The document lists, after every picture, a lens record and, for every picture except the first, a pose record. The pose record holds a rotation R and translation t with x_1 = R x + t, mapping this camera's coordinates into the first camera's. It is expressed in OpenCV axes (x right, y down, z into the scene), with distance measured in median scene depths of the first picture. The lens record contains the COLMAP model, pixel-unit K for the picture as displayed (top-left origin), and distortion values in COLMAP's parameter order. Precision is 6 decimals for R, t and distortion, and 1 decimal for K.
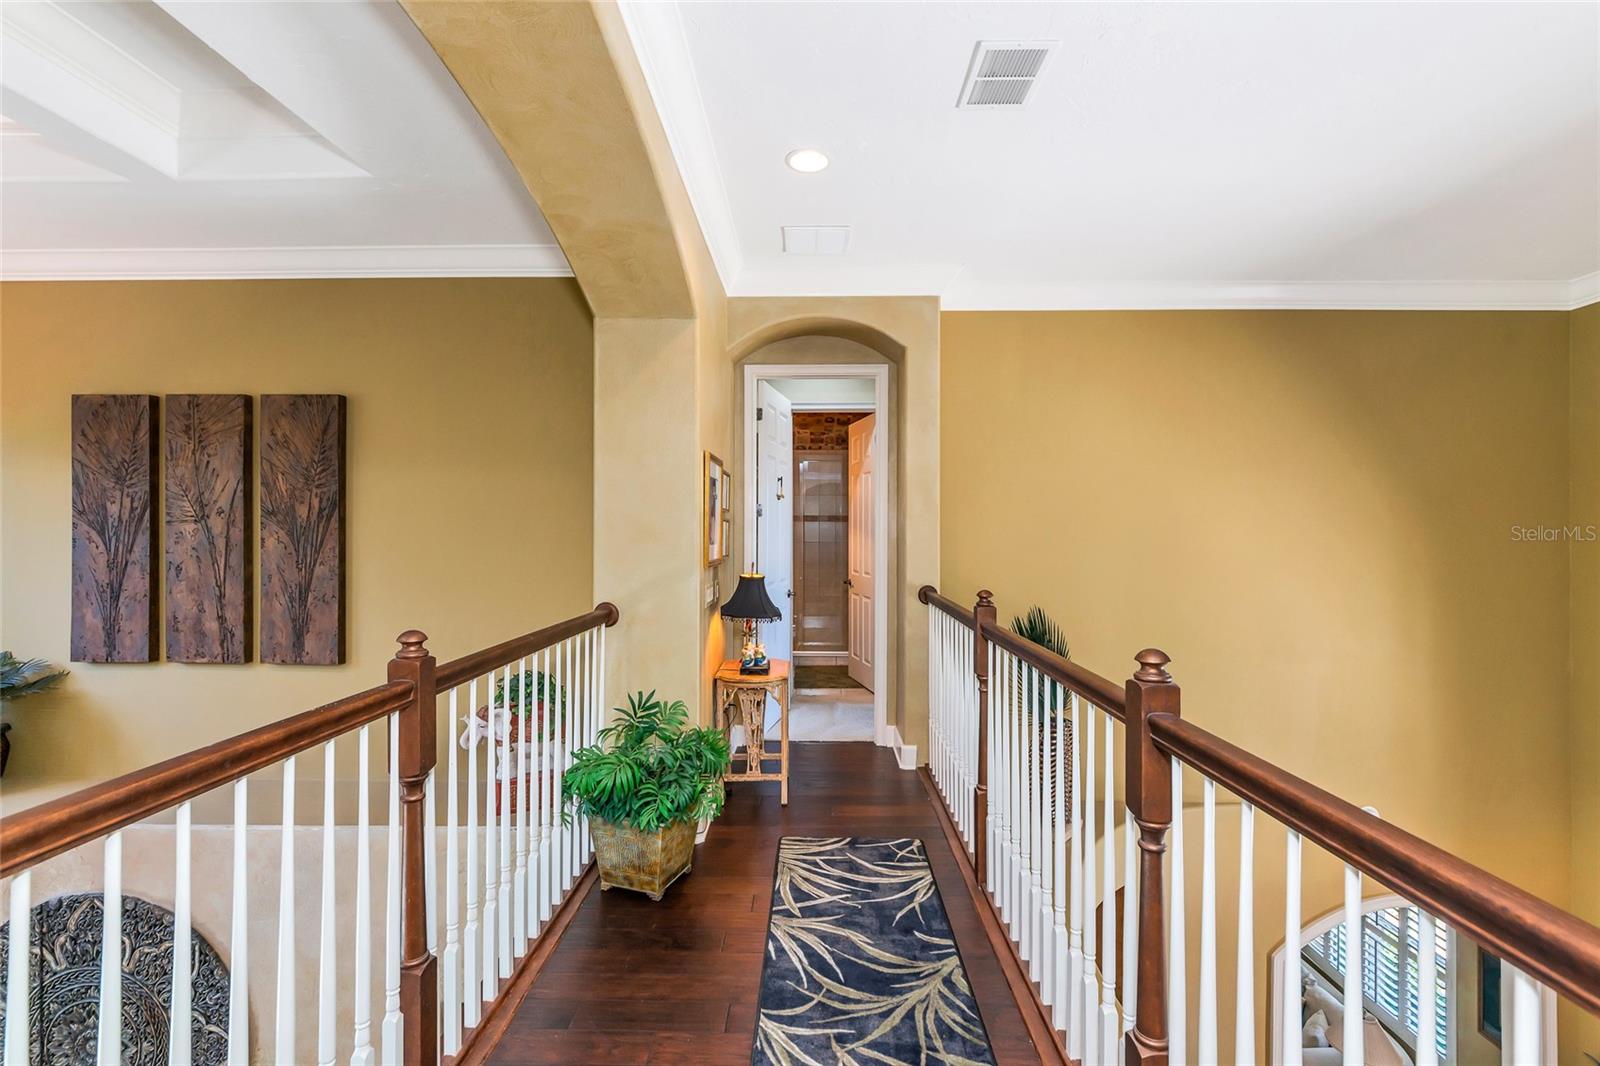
lens RADIAL K [[695.3, 0, 800.0], [0, 695.3, 531.2], [0, 0, 1]] dist [-0.000475, -0.000037]
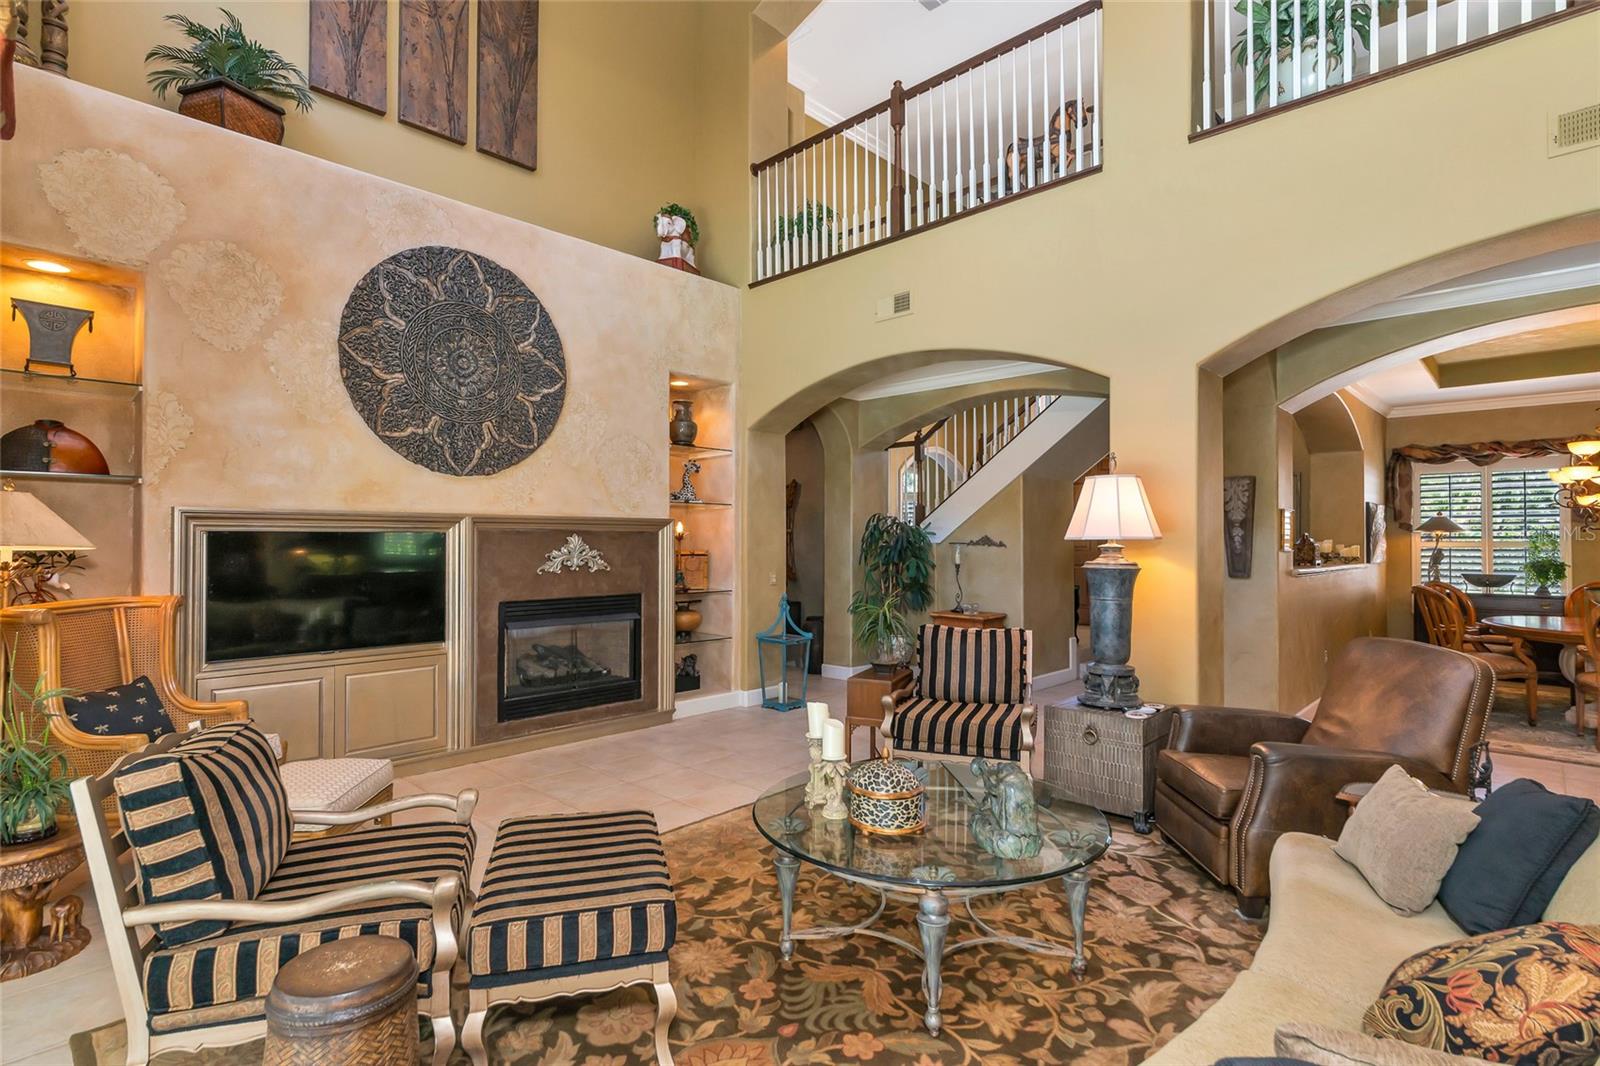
lens RADIAL K [[783.1, 0, 797.3], [0, 783.1, 540.1], [0, 0, 1]] dist [0.003145, 0.000213]
pose [[0.669473, -0.000425, 0.742836, -1.486803], [0.003763, 0.999989, -0.002820, 0.947764], [-0.742827, 0.004683, 0.669467, -0.447526]]
